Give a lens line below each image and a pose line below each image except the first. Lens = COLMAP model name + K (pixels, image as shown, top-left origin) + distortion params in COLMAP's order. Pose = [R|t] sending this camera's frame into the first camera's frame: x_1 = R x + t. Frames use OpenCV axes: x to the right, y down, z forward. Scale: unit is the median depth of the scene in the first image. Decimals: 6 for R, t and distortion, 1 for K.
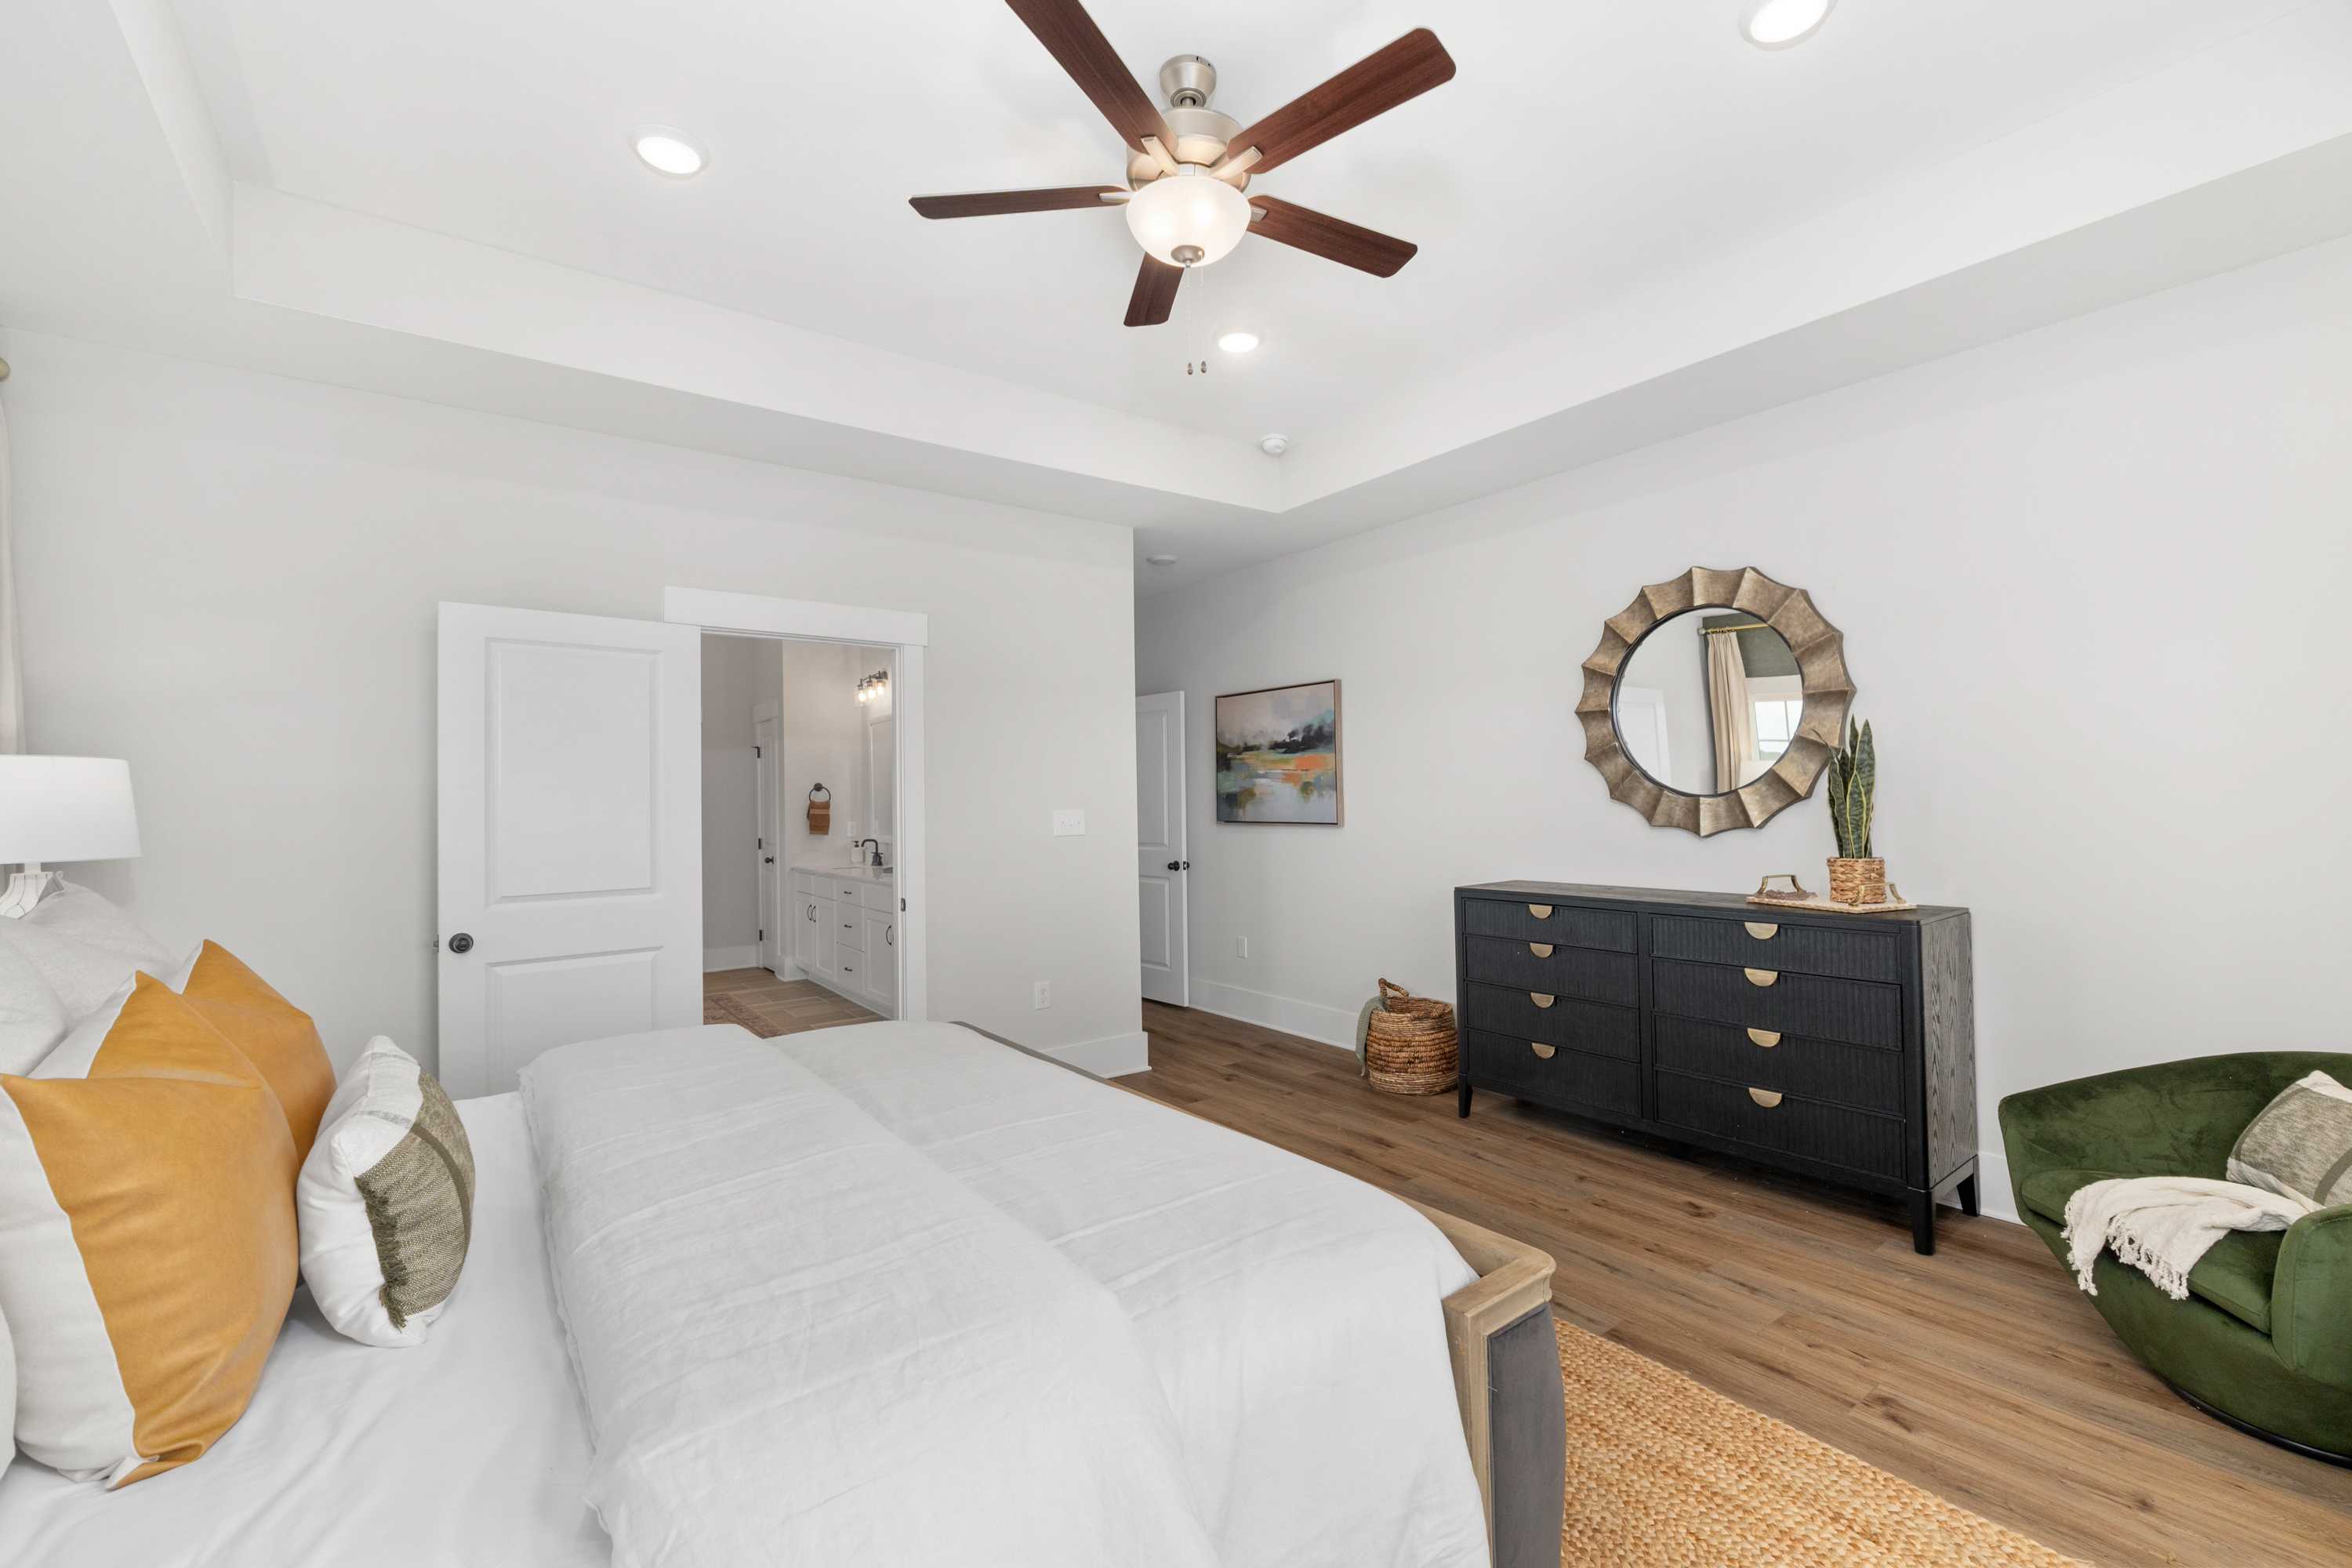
lens RADIAL K [[978.6, 0, 1165.8], [0, 978.6, 793.4], [0, 0, 1]] dist [0.019032, -0.000273]
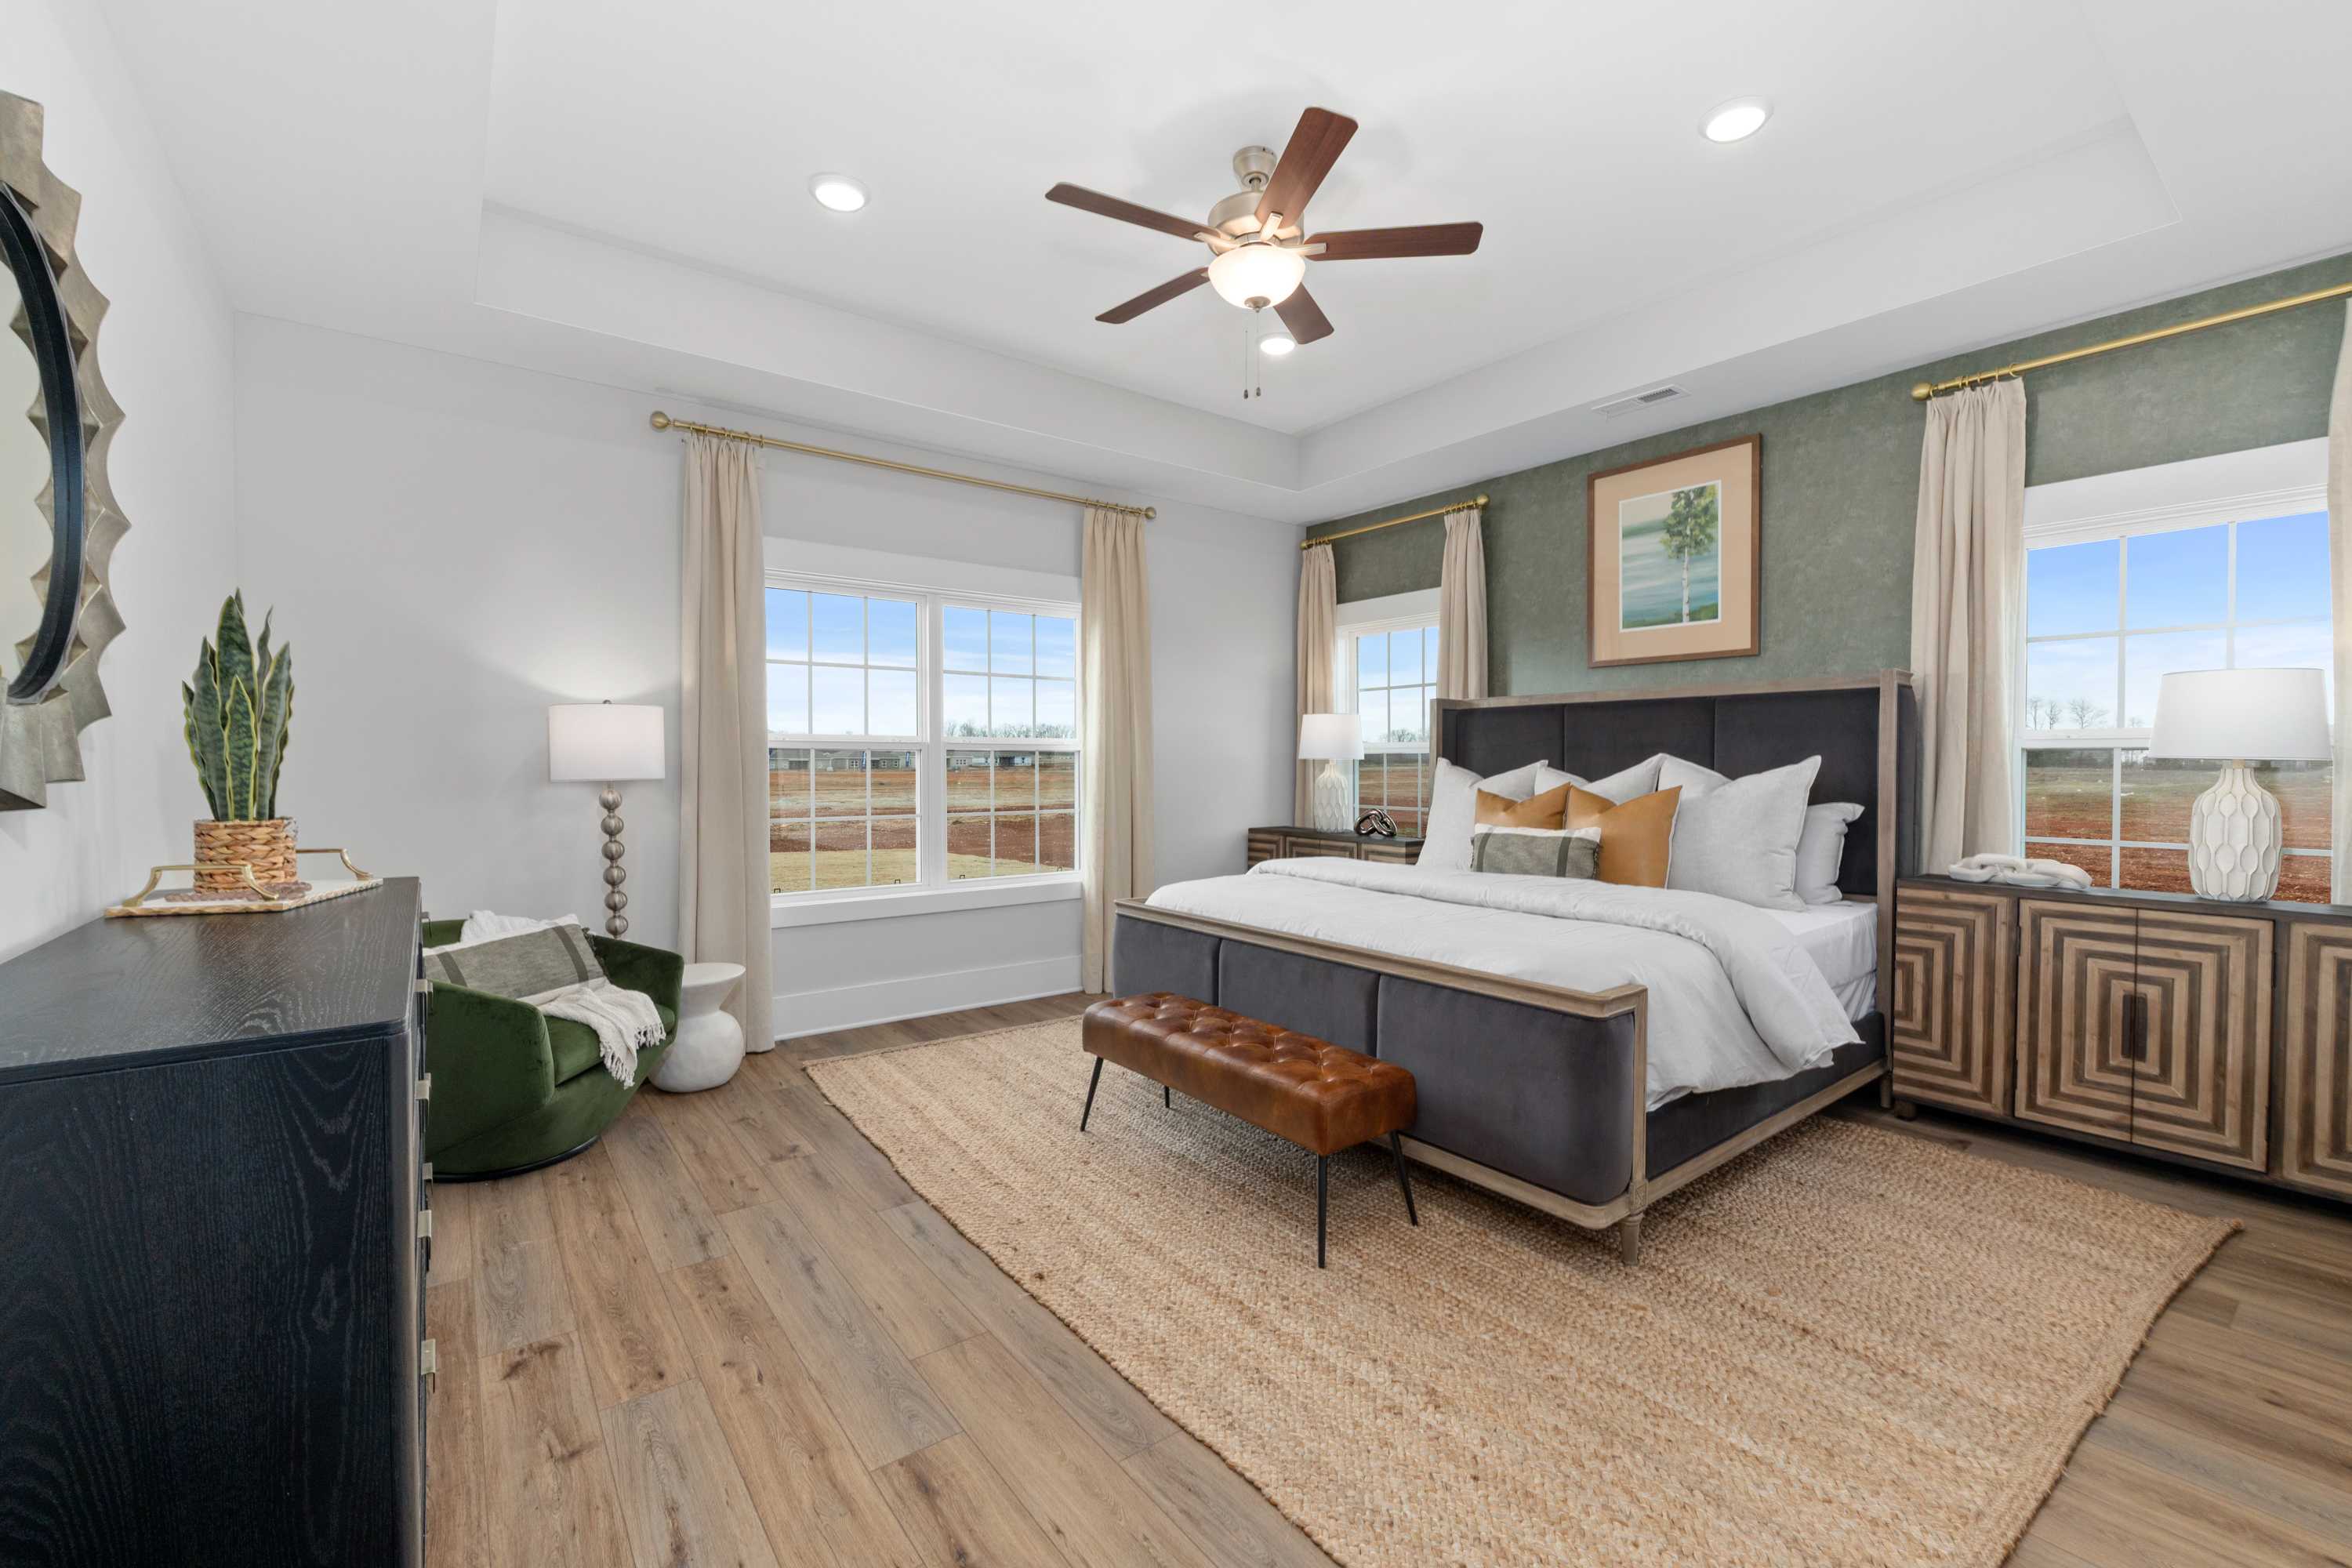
lens RADIAL K [[978.6, 0, 1168.8], [0, 978.6, 785.6], [0, 0, 1]] dist [0.019032, -0.000273]
pose [[-0.999512, 0.017320, -0.025997, 0.131638], [0.016977, 0.999767, 0.013348, 0.046825], [0.026222, 0.012901, -0.999573, 1.658182]]
